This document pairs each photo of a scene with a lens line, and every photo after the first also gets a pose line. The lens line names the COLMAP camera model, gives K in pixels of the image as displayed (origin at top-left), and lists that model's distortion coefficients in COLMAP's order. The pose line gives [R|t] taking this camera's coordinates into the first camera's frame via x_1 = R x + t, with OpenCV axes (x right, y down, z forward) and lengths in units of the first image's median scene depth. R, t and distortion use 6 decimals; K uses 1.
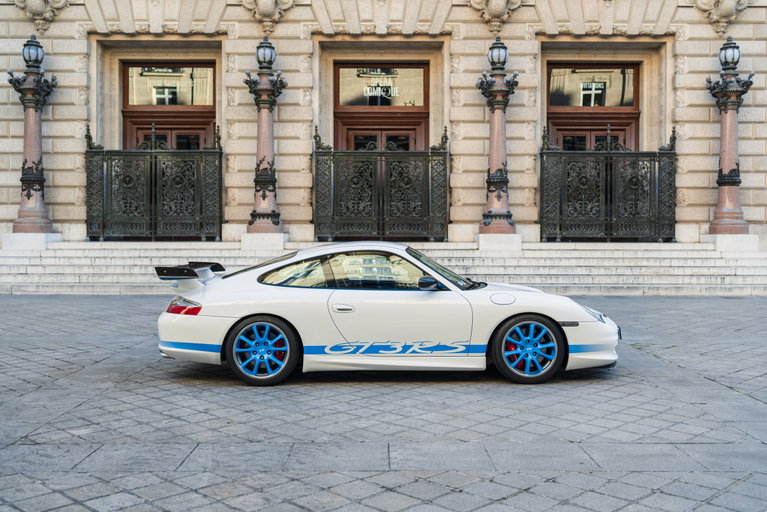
lens RADIAL K [[777.1, 0, 391.1], [0, 777.1, 264.1], [0, 0, 1]] dist [0.012457, 0.000000]
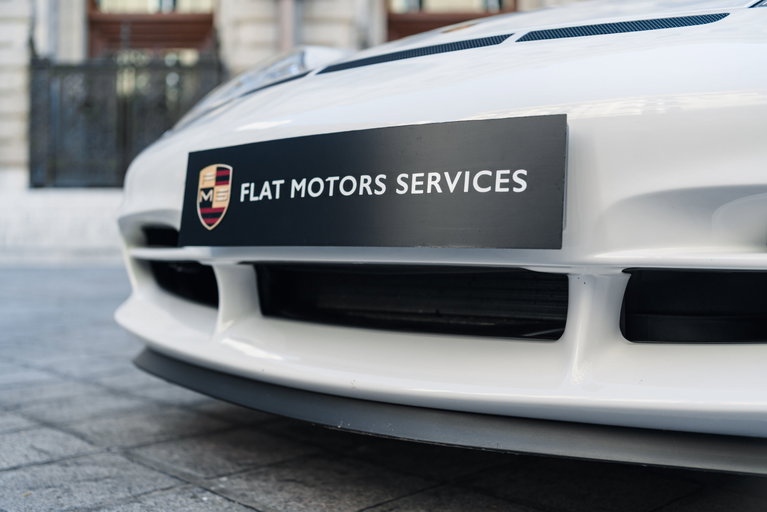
lens RADIAL K [[777.1, 0, 382.5], [0, 777.1, 244.3], [0, 0, 1]] dist [0.012457, 0.000000]
pose [[0.999660, -0.002410, -0.025953, -0.063768], [0.001375, 0.999206, -0.039827, 0.040627], [0.026028, 0.039778, 0.998869, 0.331650]]
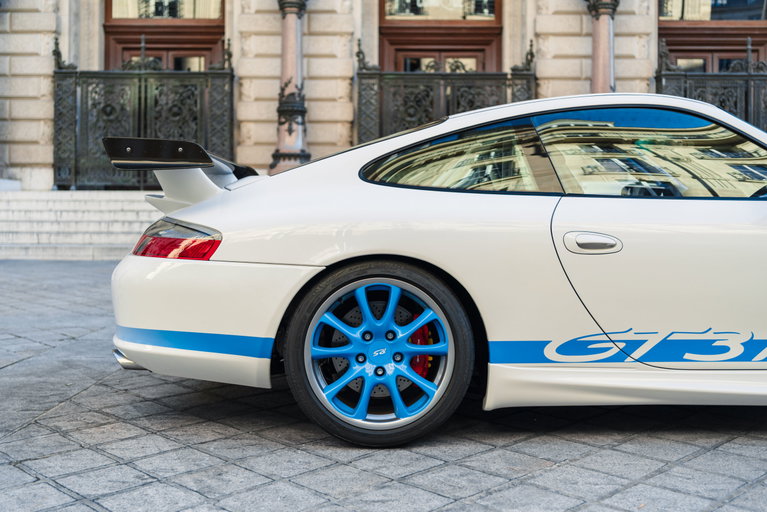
lens RADIAL K [[777.1, 0, 387.4], [0, 777.1, 236.4], [0, 0, 1]] dist [0.012457, 0.000000]
pose [[0.999986, 0.002250, -0.004856, -0.064874], [-0.002321, 0.999890, -0.014629, 0.024144], [0.004823, 0.014640, 0.999881, 0.249741]]
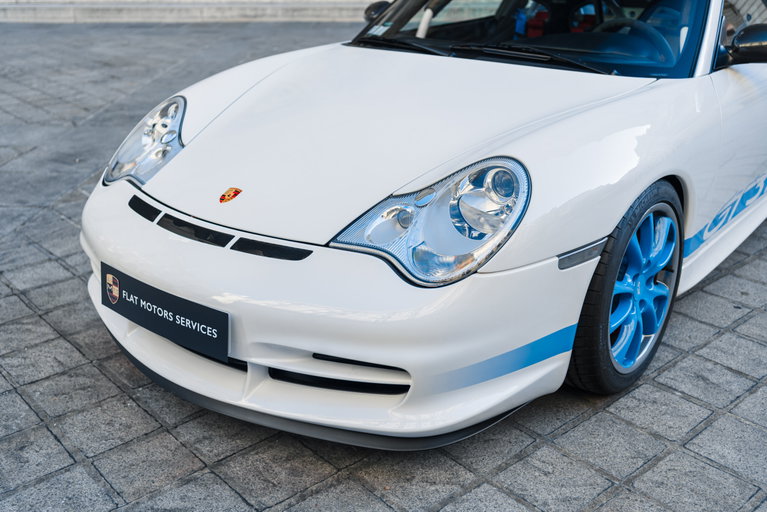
lens RADIAL K [[777.1, 0, 370.7], [0, 777.1, 274.9], [0, 0, 1]] dist [0.012457, 0.000000]
pose [[0.996391, 0.023050, -0.081697, -0.033132], [0.008696, 0.929648, 0.368345, -0.003157], [0.084440, -0.367726, 0.926092, 0.286960]]
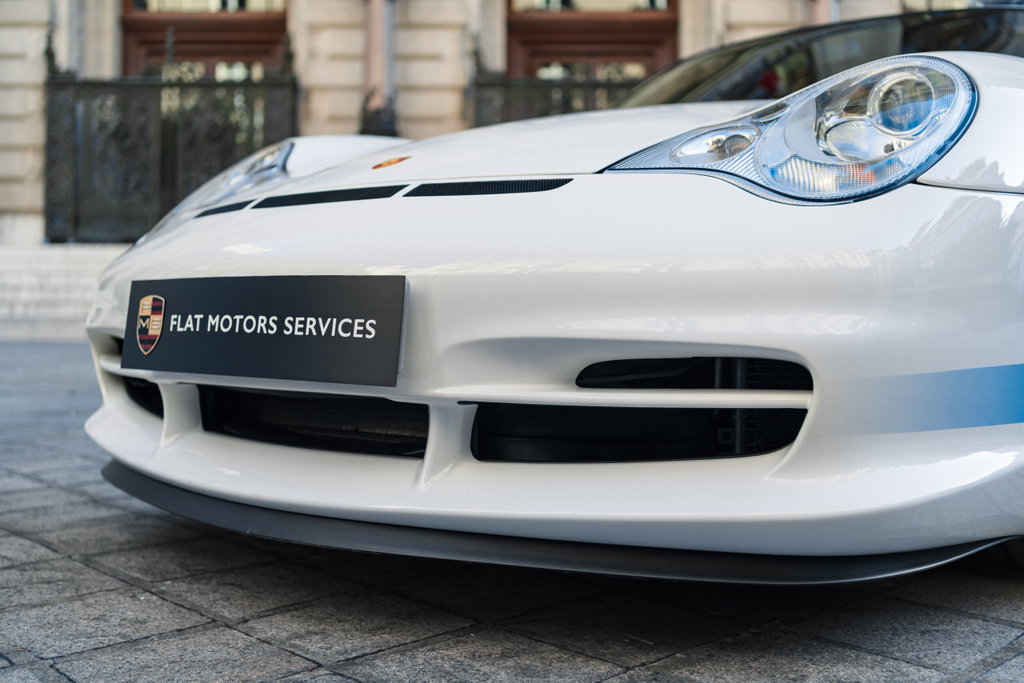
lens RADIAL K [[1037.4, 0, 509.4], [0, 1037.4, 314.8], [0, 0, 1]] dist [0.012457, 0.000000]
pose [[0.999273, 0.003096, -0.037991, -0.048664], [-0.004416, 0.999388, -0.034707, 0.037540], [0.037860, 0.034850, 0.998675, 0.309990]]
